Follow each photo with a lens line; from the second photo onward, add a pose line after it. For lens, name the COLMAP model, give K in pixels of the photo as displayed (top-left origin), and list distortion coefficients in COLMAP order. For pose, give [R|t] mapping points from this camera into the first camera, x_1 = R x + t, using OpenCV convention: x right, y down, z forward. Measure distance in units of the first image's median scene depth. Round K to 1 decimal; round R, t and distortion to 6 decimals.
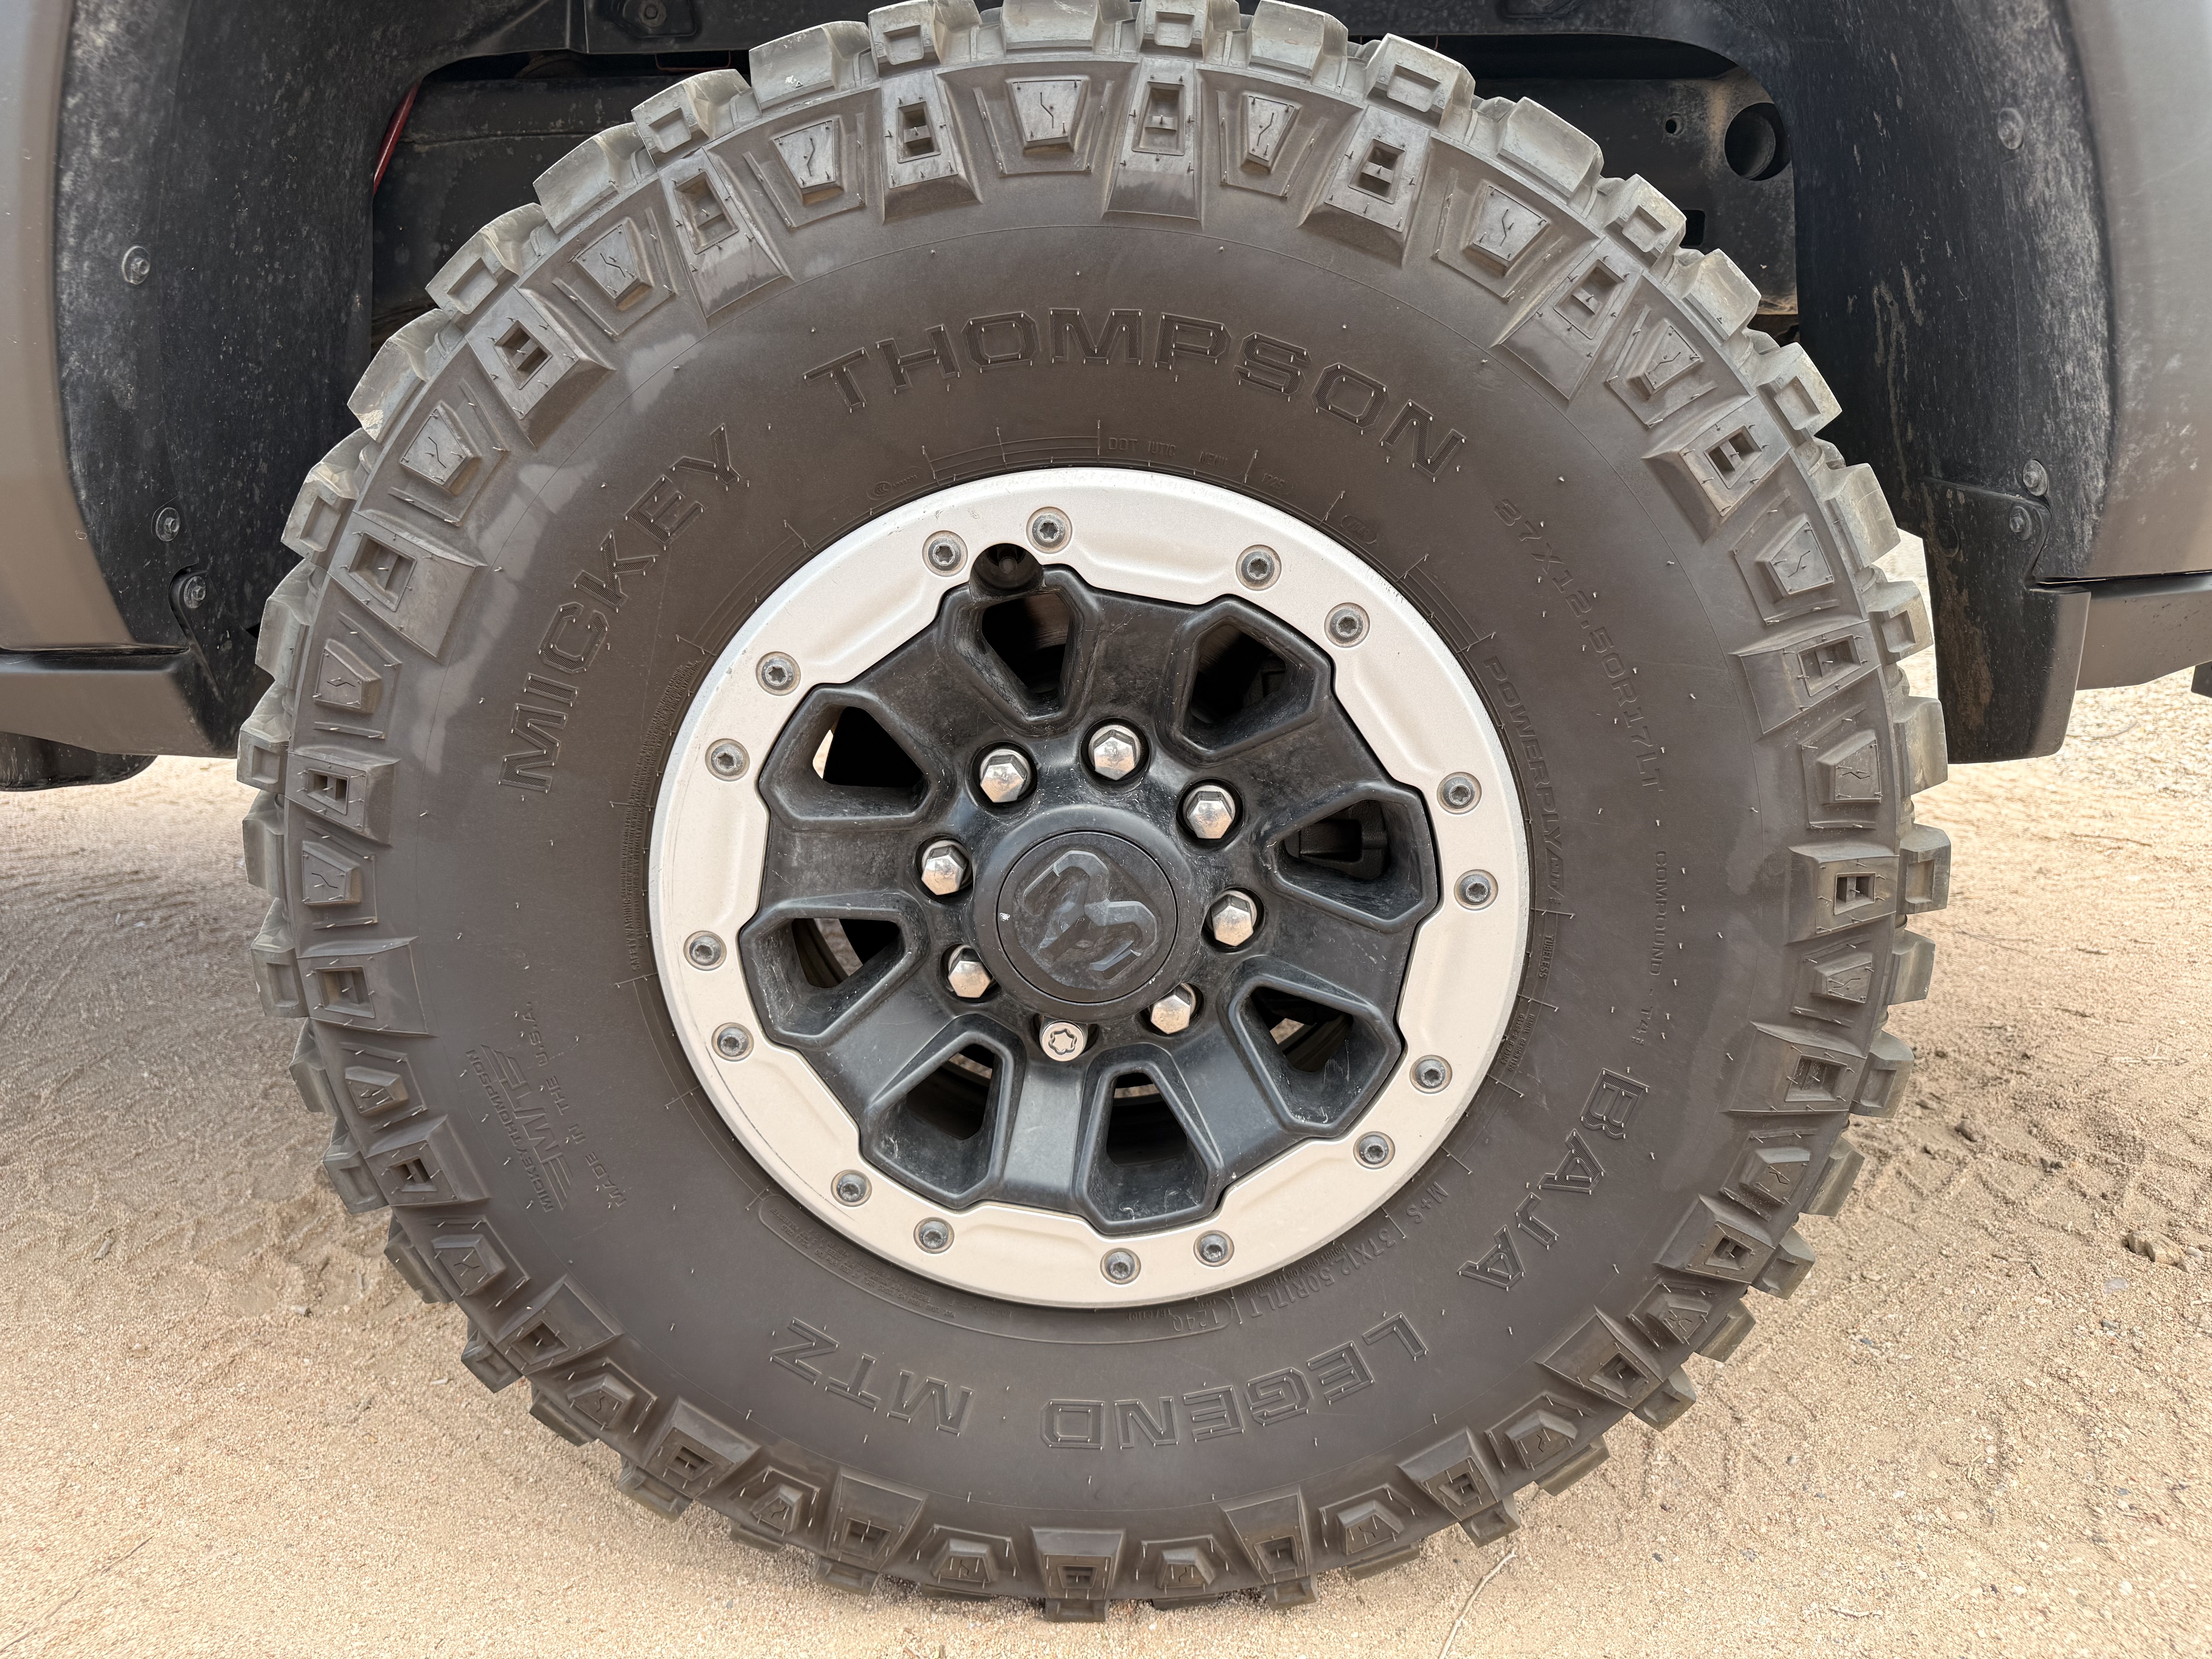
lens RADIAL K [[1556.5, 0, 1107.6], [0, 1556.5, 836.4], [0, 0, 1]] dist [0.095585, -0.135231]
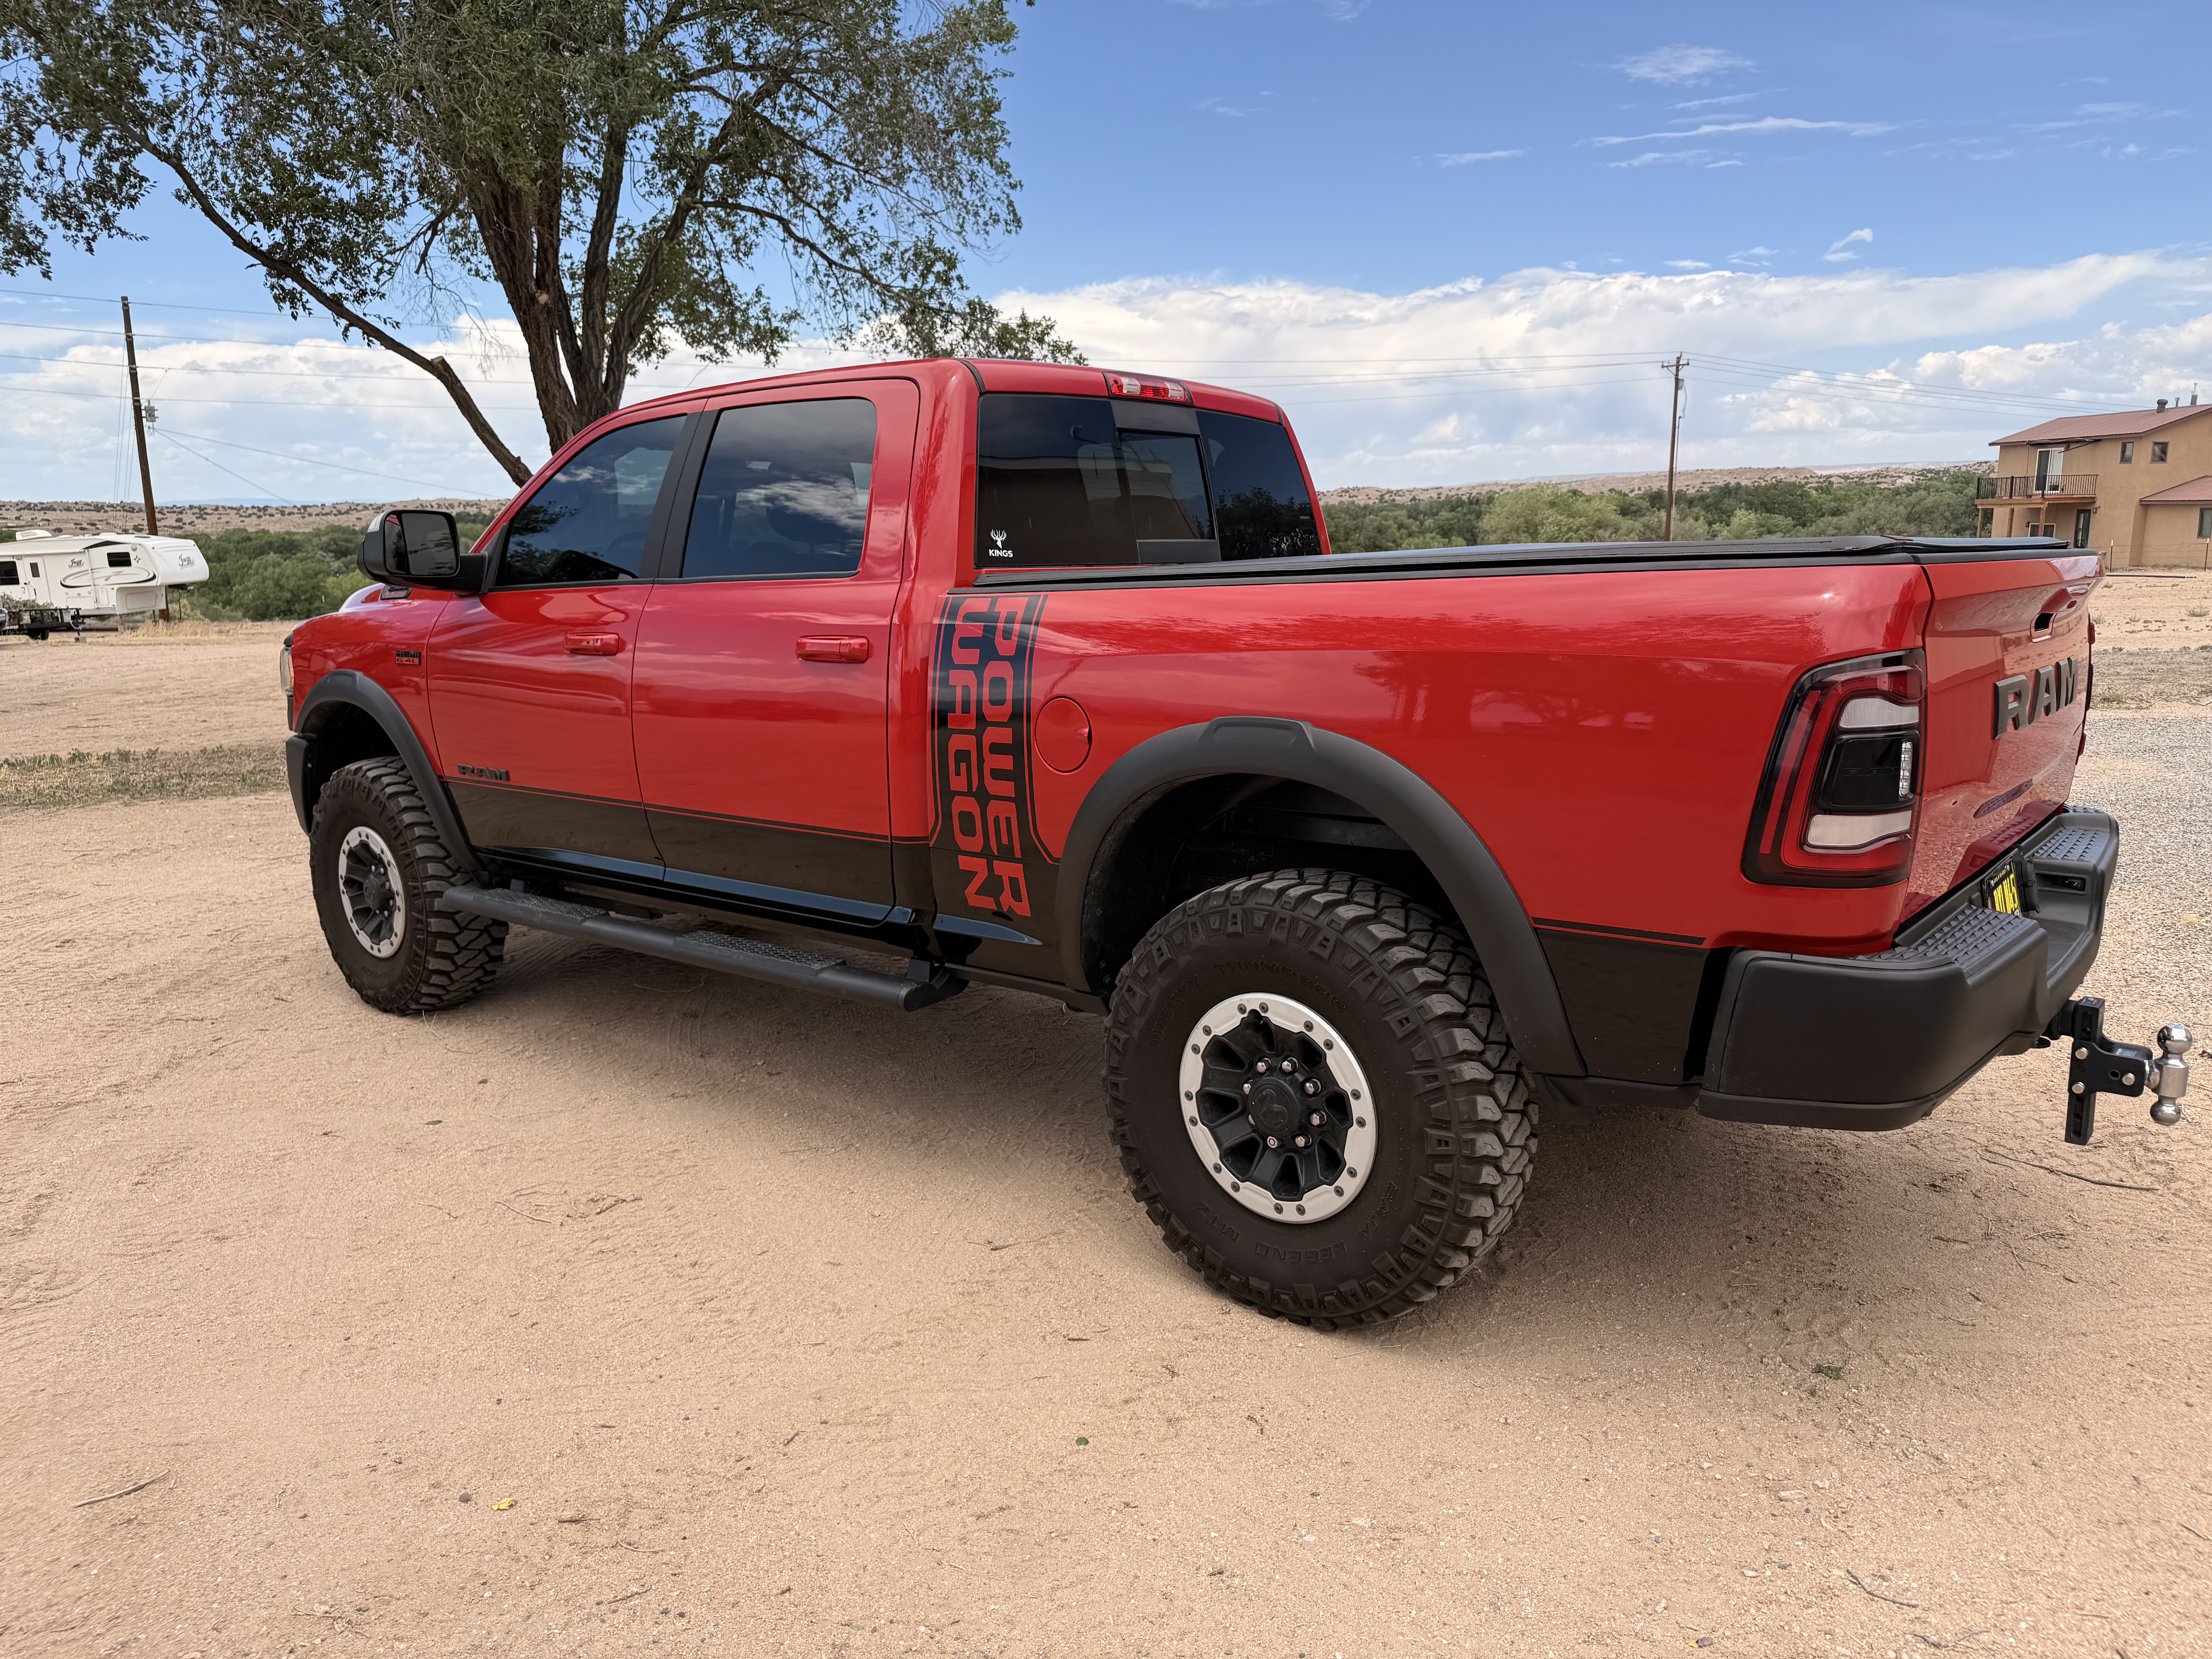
lens RADIAL K [[1547.8, 0, 1115.9], [0, 1547.8, 833.6], [0, 0, 1]] dist [0.068938, -0.111057]
pose [[0.785222, 0.095571, -0.611794, 1.958453], [-0.153839, 0.987149, -0.043242, -0.390000], [0.599800, 0.128072, 0.789834, -2.311089]]
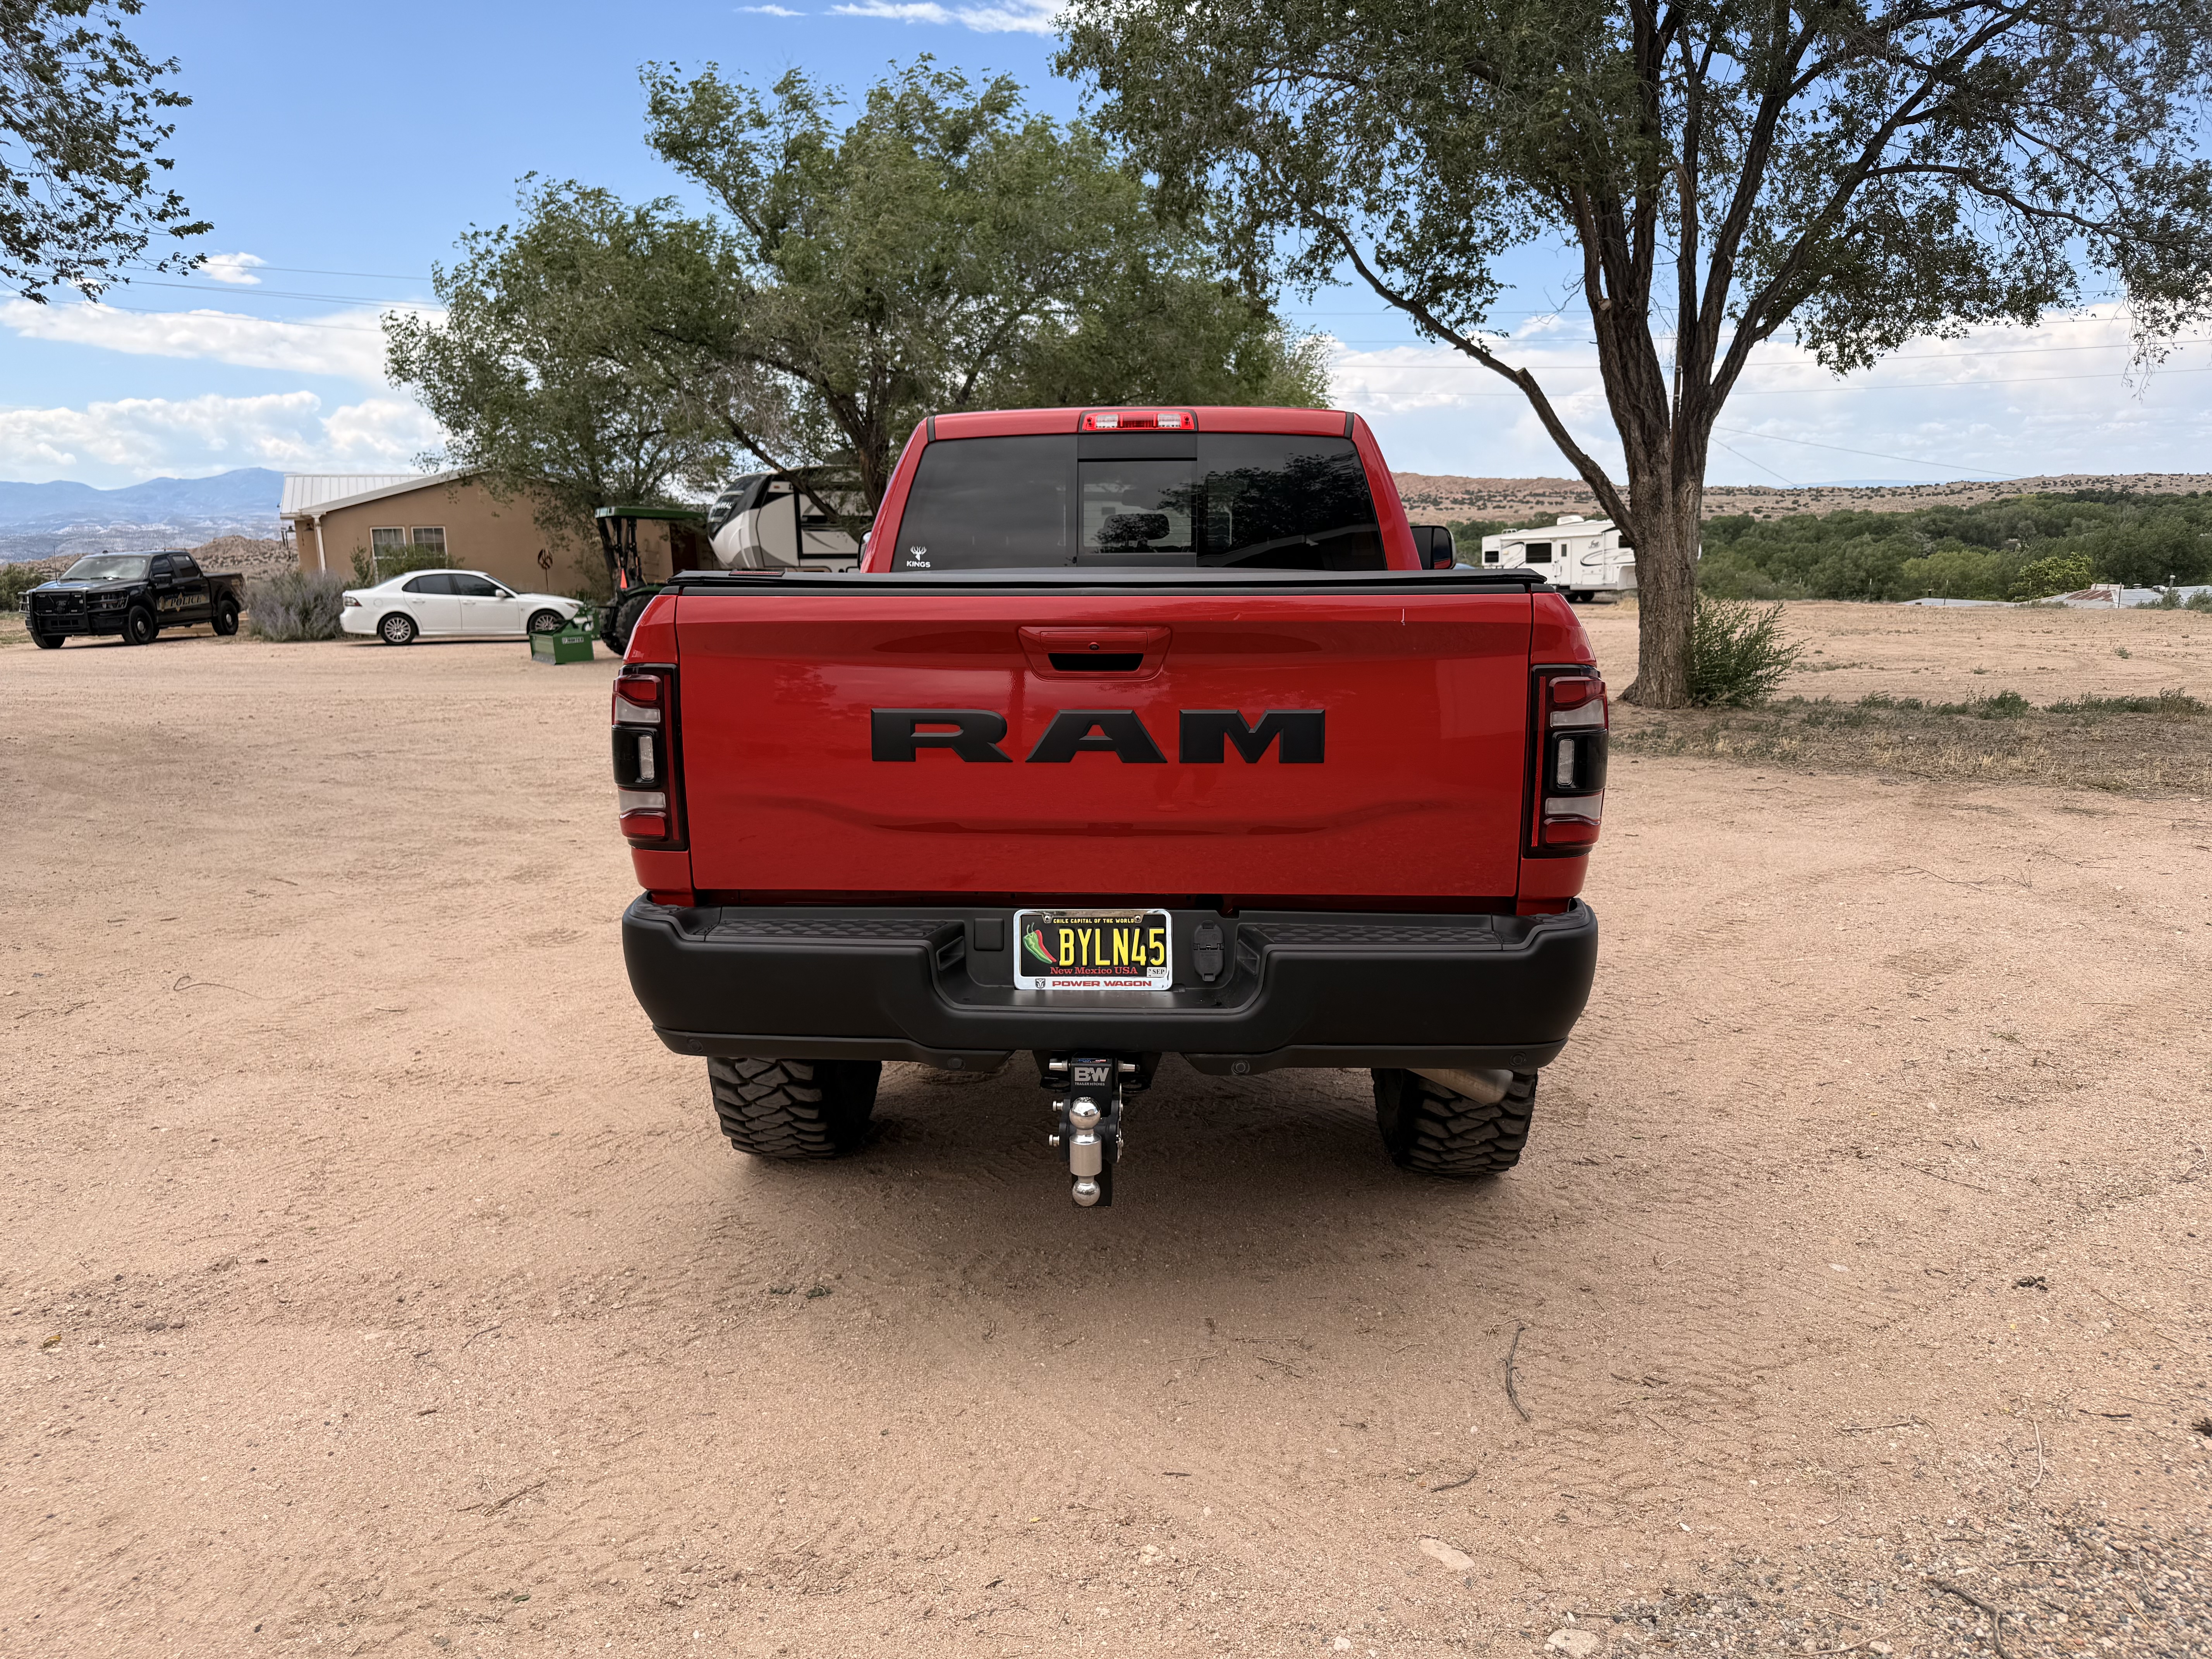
lens RADIAL K [[1556.5, 0, 1107.6], [0, 1556.5, 836.4], [0, 0, 1]] dist [0.095585, -0.135231]
pose [[-0.037154, 0.176719, -0.983560, 4.928556], [-0.270984, 0.945579, 0.180132, -1.641051], [0.961867, 0.273221, 0.012756, 1.899245]]
